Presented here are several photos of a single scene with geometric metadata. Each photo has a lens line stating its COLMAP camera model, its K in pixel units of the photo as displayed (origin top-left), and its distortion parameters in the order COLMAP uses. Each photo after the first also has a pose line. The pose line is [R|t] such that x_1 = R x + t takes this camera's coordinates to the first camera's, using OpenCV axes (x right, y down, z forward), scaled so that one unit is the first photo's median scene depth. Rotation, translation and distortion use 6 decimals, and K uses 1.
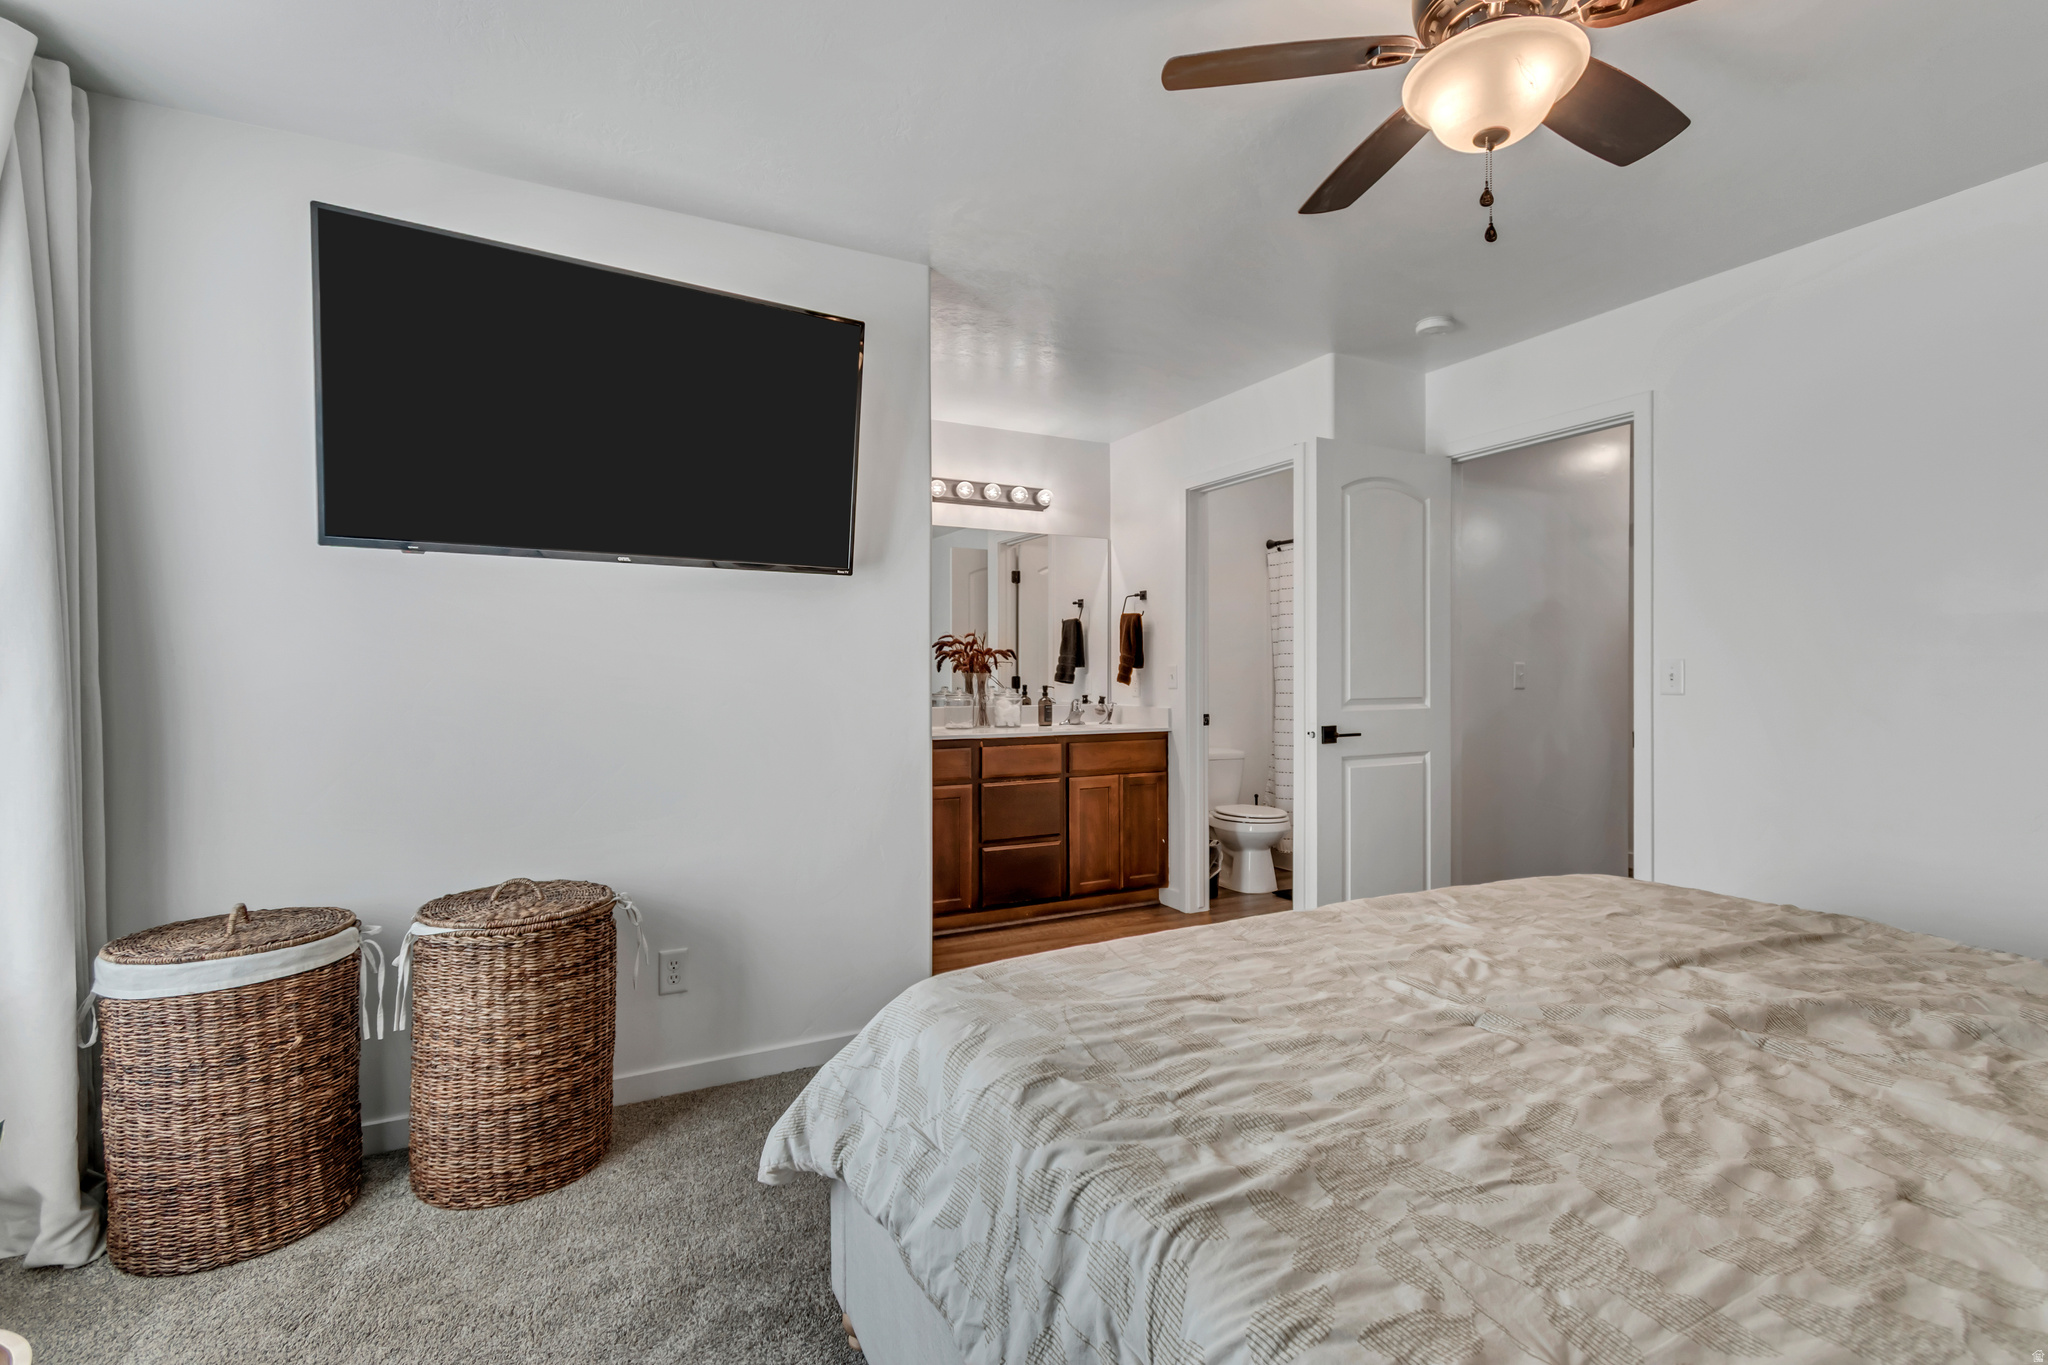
lens RADIAL K [[911.4, 0, 1024.0], [0, 911.4, 682.5], [0, 0, 1]] dist [0.002322, 0.000165]
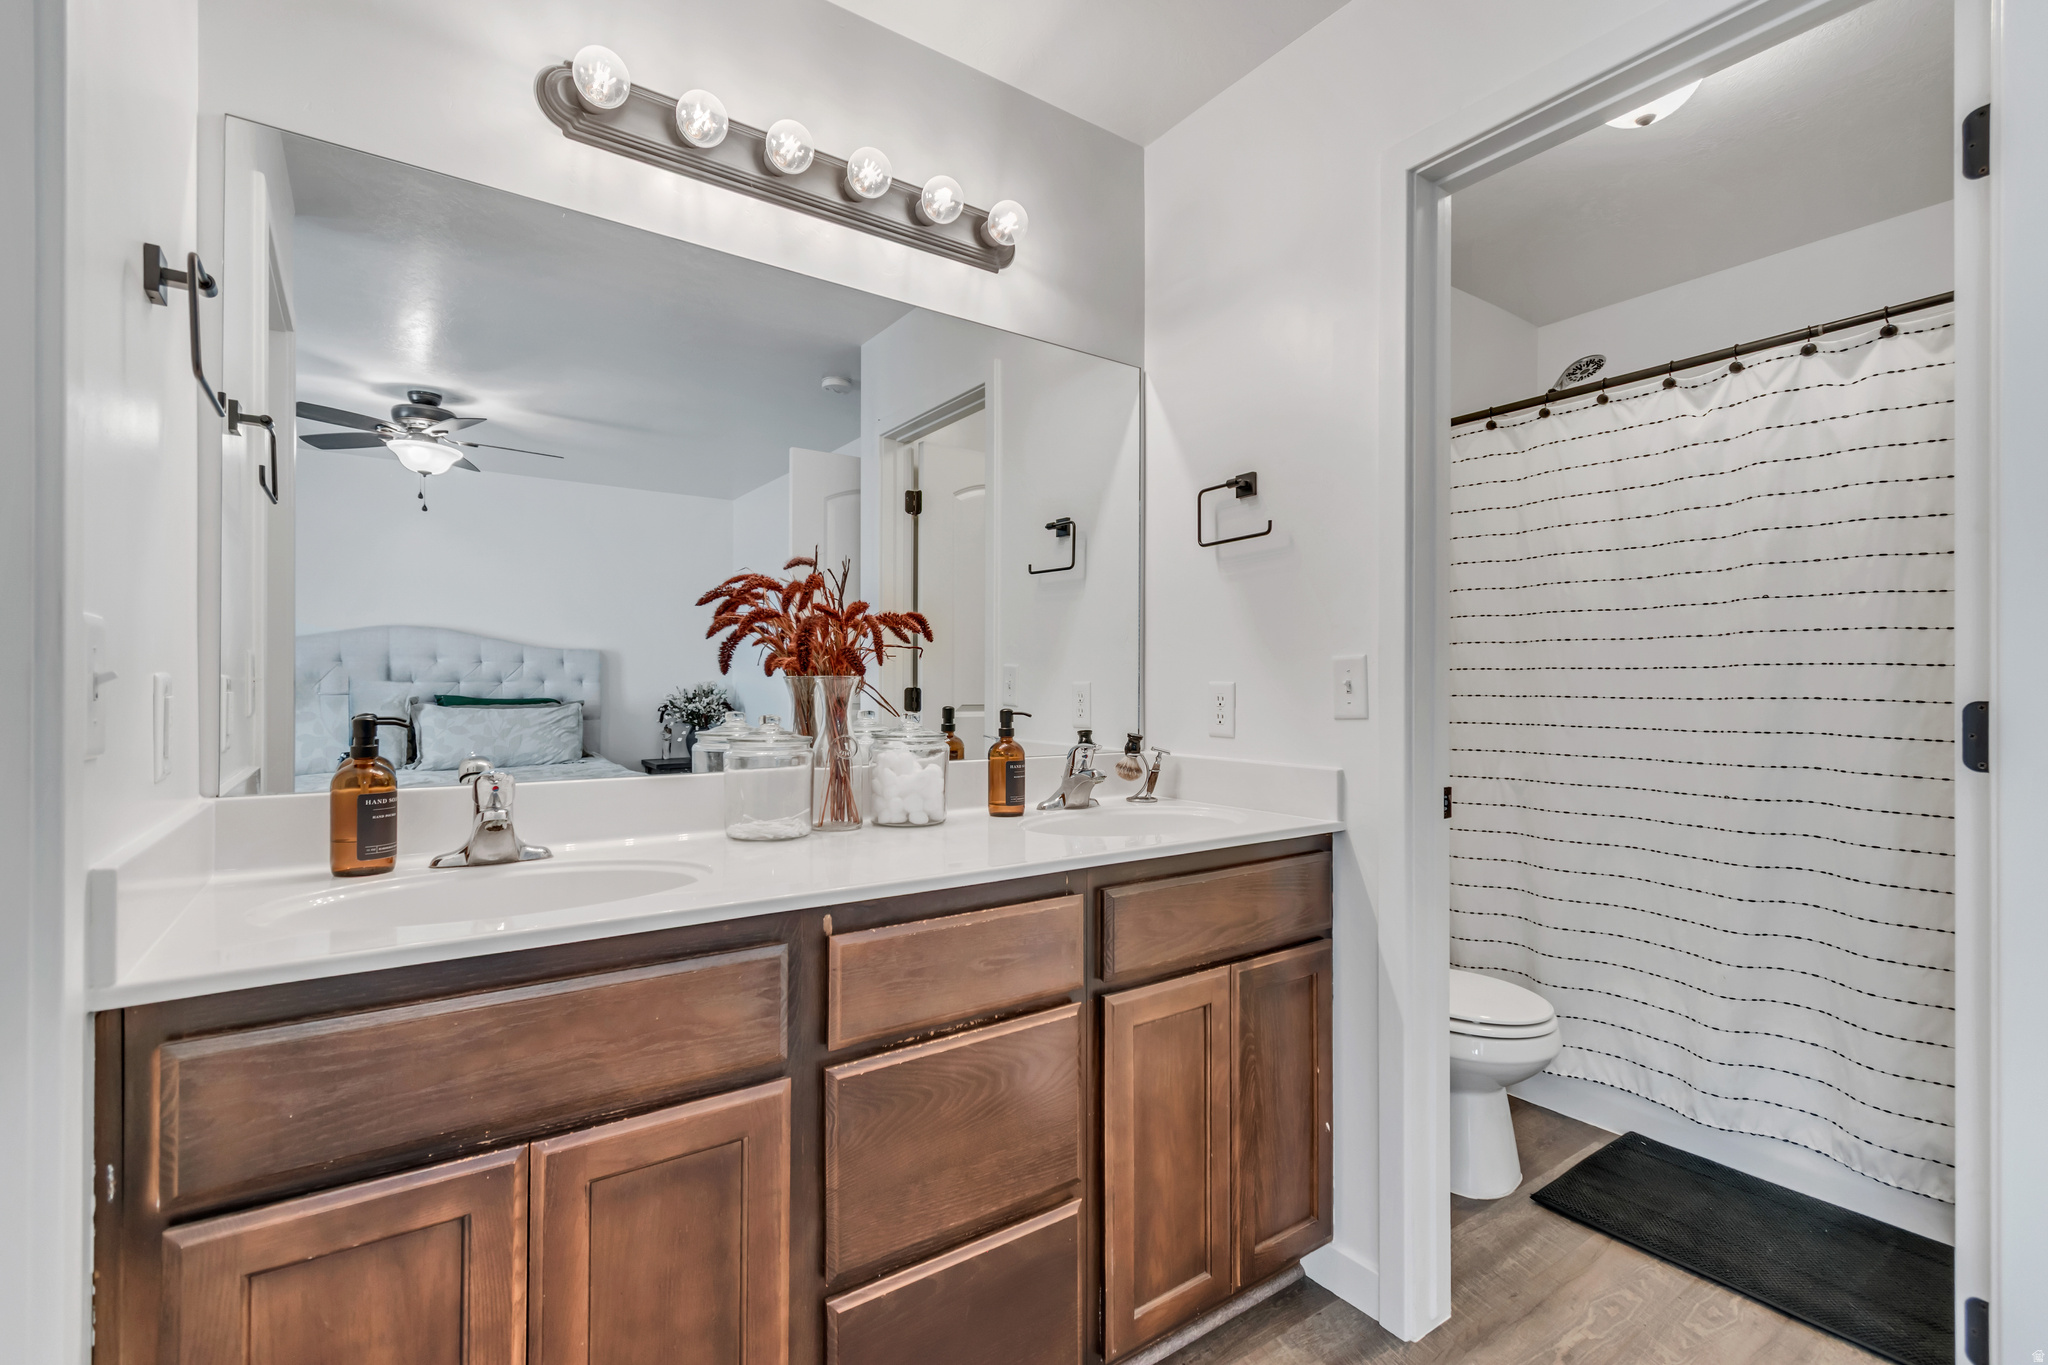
lens RADIAL K [[911.4, 0, 1024.0], [0, 911.4, 682.5], [0, 0, 1]] dist [0.002322, 0.000165]
pose [[0.990963, 0.004314, 0.134067, -0.021896], [-0.002516, 0.999905, -0.013581, -0.003329], [-0.134113, 0.013121, 0.990879, 0.633208]]
